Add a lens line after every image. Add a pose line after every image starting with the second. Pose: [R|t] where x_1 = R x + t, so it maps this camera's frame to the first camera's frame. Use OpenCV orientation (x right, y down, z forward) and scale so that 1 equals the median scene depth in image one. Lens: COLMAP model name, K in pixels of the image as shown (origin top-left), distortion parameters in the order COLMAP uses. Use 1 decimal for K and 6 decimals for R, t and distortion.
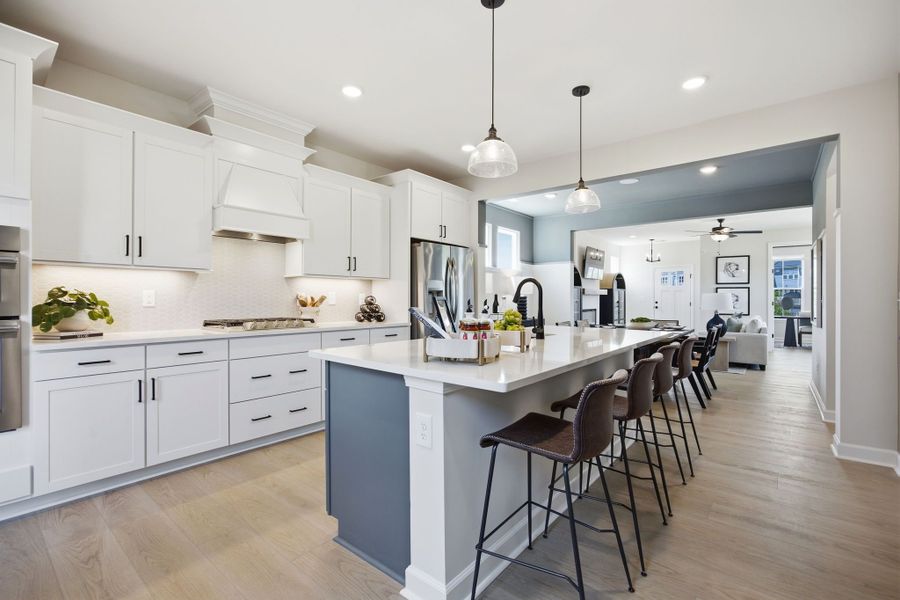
lens RADIAL K [[407.3, 0, 457.3], [0, 407.3, 299.8], [0, 0, 1]] dist [-0.010524, 0.005620]
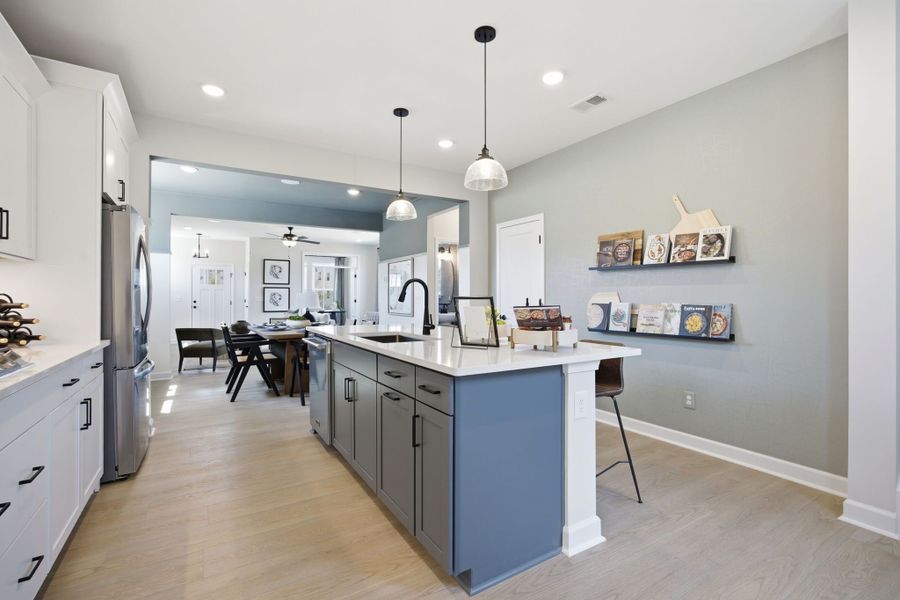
lens RADIAL K [[407.3, 0, 459.0], [0, 407.3, 300.1], [0, 0, 1]] dist [-0.010524, 0.005620]
pose [[0.331479, -0.008546, 0.943424, -0.265149], [0.004606, 0.999962, 0.007440, -0.001762], [-0.943451, 0.001880, 0.331506, 0.179863]]
